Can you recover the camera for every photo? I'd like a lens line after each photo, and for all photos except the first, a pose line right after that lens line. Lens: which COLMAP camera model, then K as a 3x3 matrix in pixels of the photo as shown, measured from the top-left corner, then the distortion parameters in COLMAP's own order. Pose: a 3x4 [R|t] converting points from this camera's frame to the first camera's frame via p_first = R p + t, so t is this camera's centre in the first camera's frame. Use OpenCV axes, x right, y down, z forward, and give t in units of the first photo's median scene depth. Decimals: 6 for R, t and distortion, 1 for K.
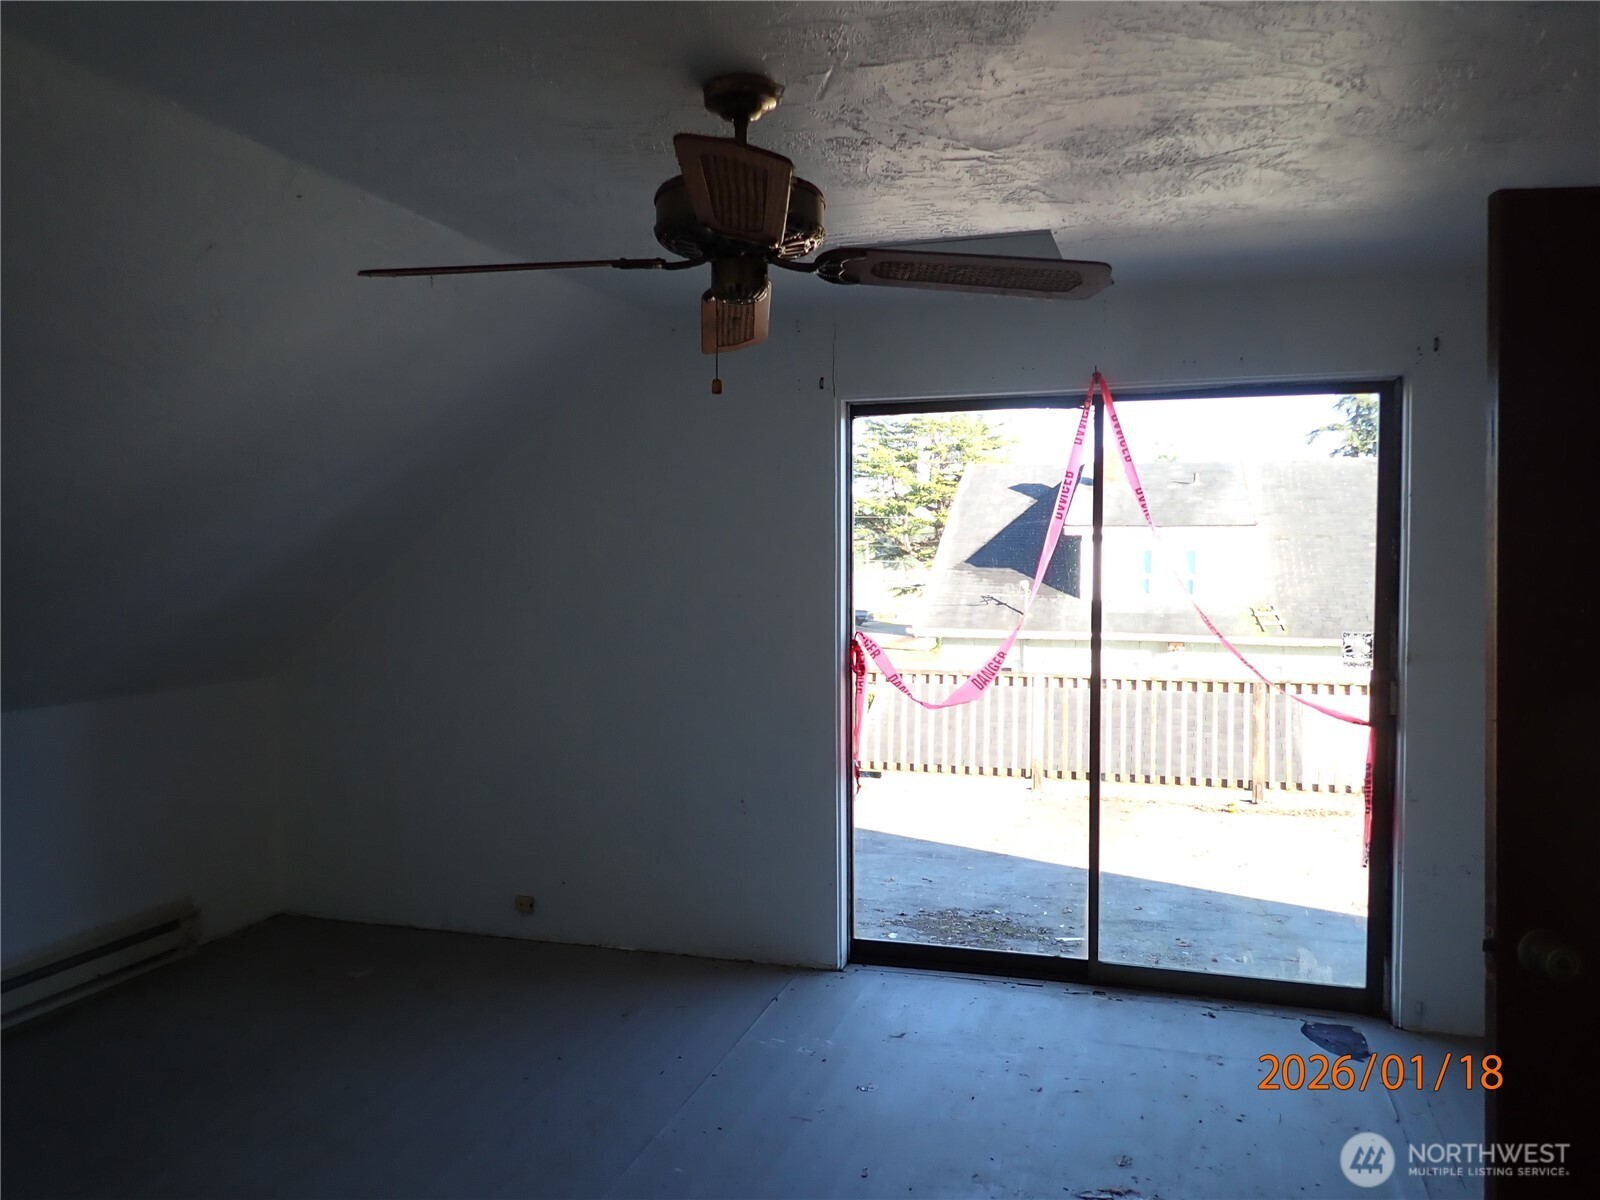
lens RADIAL K [[1190.5, 0, 793.8], [0, 1190.5, 597.8], [0, 0, 1]] dist [-0.001503, 0.004363]
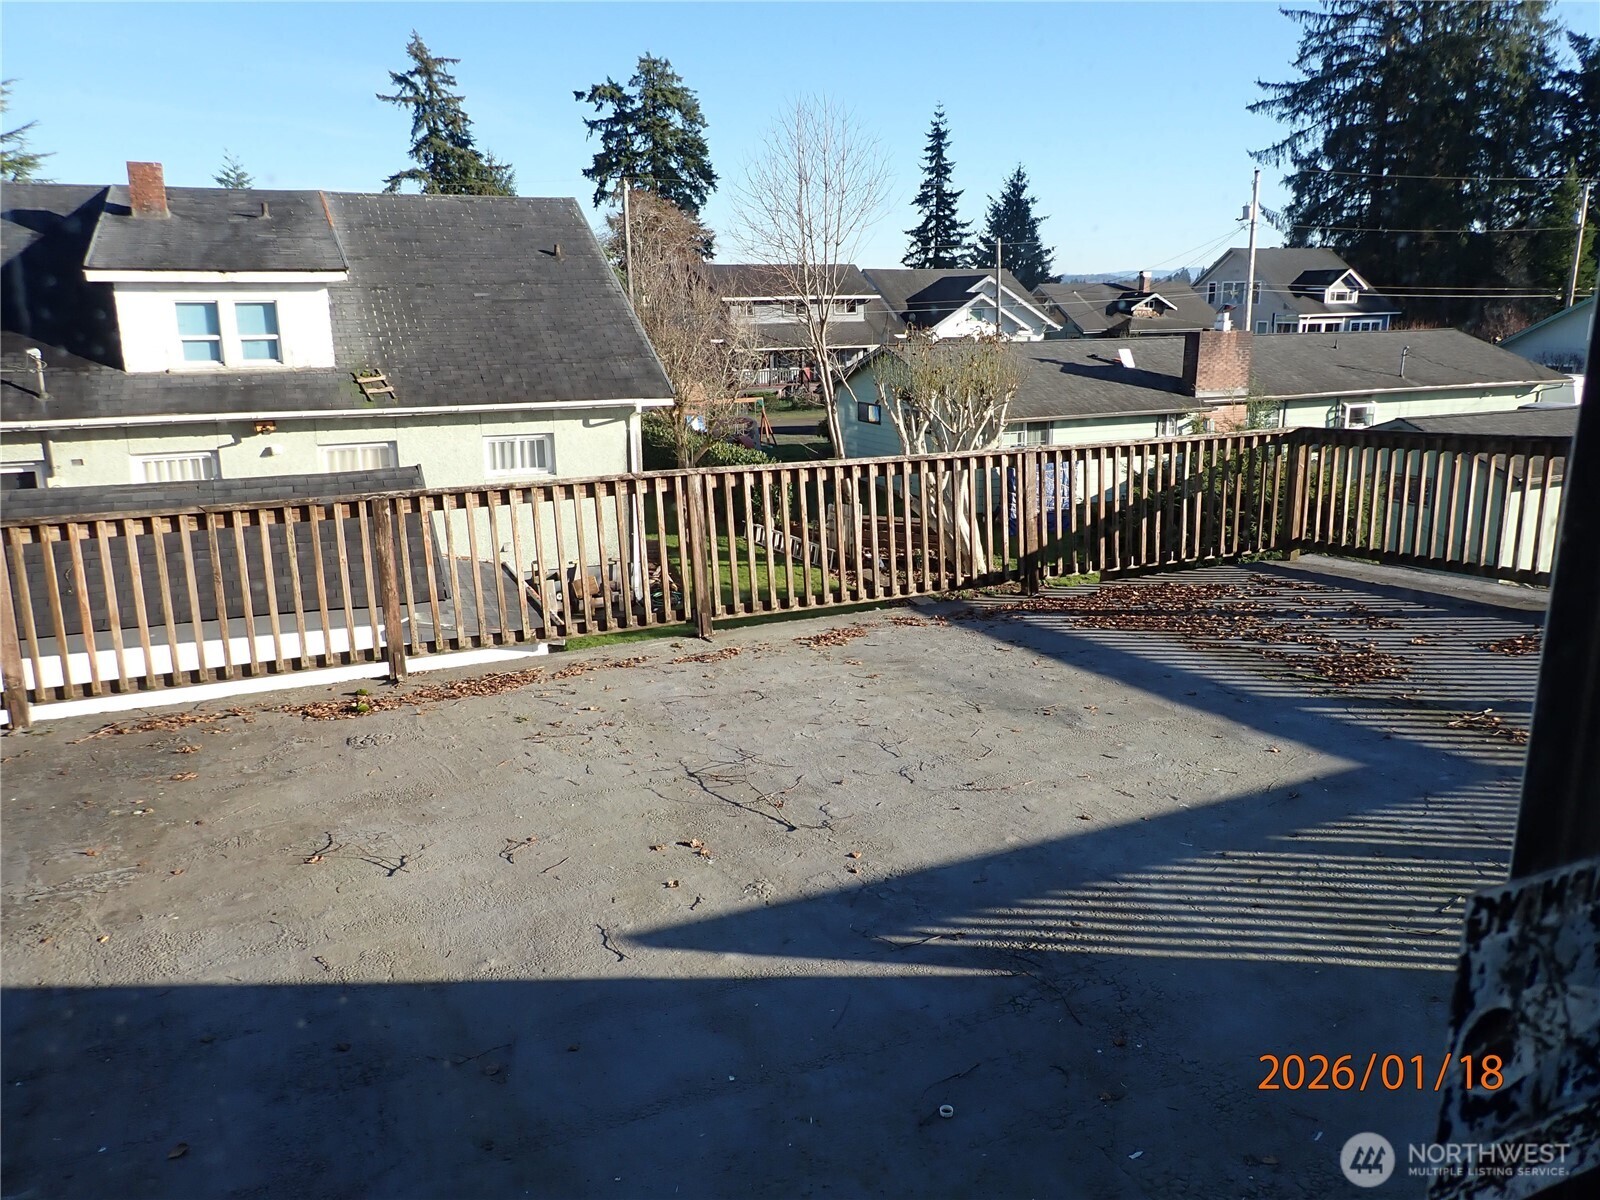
lens RADIAL K [[1190.5, 0, 793.9], [0, 1190.5, 604.4], [0, 0, 1]] dist [-0.001503, 0.004363]
pose [[0.752858, -0.168615, 0.636219, 0.054991], [0.035832, 0.975695, 0.216184, -0.002301], [-0.657207, -0.139959, 0.740601, 0.144384]]
